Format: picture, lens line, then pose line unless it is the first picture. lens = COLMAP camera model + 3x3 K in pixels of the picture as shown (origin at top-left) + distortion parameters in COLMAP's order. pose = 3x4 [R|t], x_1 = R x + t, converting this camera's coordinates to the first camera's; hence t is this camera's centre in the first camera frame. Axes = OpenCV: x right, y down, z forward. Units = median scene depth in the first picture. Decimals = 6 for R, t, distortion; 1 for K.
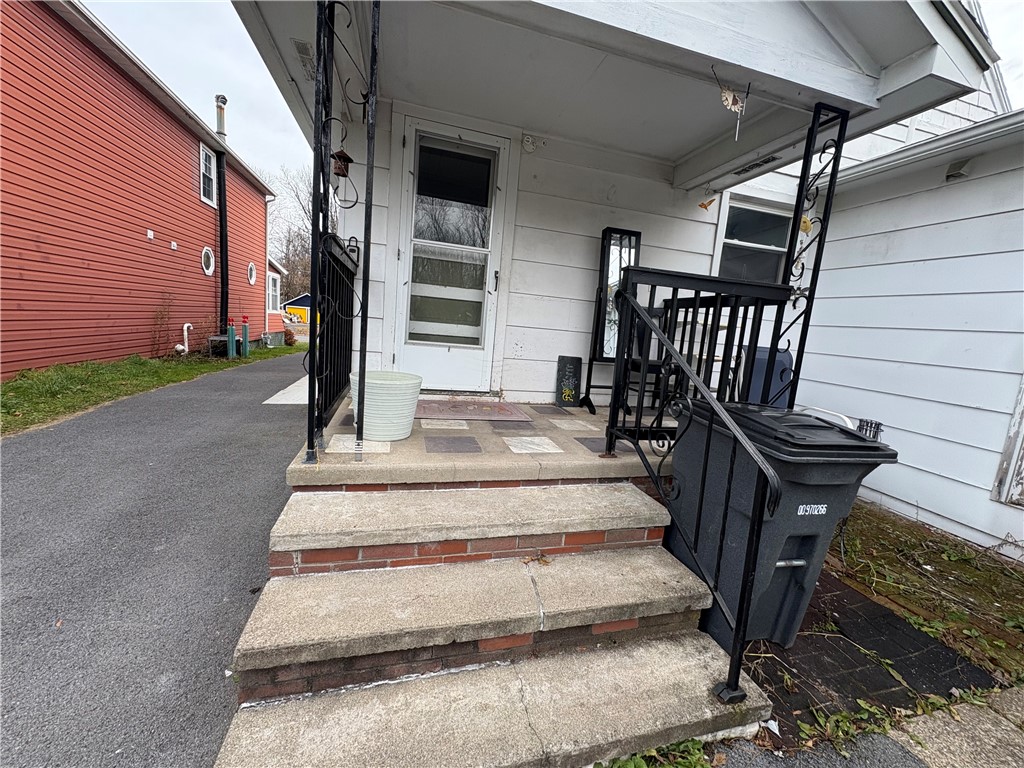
lens RADIAL K [[404.7, 0, 511.0], [0, 404.7, 378.7], [0, 0, 1]] dist [0.000983, 0.000089]
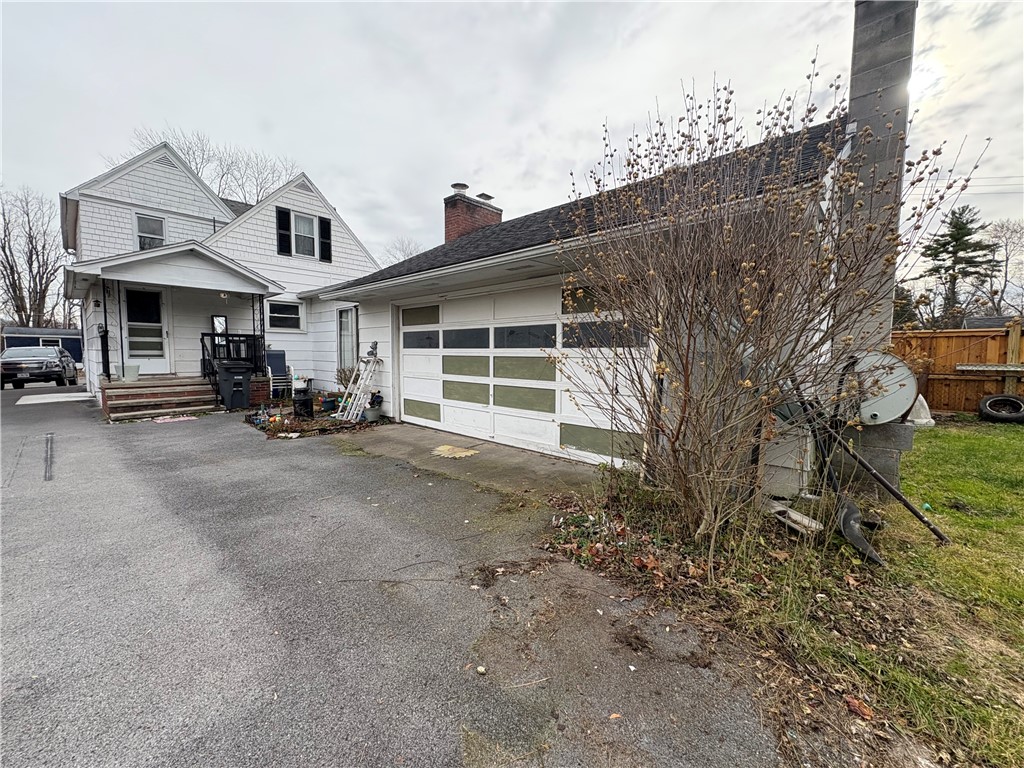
lens RADIAL K [[404.7, 0, 515.1], [0, 404.7, 386.8], [0, 0, 1]] dist [0.000983, 0.000089]
pose [[0.834866, -0.126166, 0.535800, 0.427096], [0.138232, 0.990240, 0.017785, 0.404311], [-0.532814, 0.059217, 0.844158, -2.642910]]
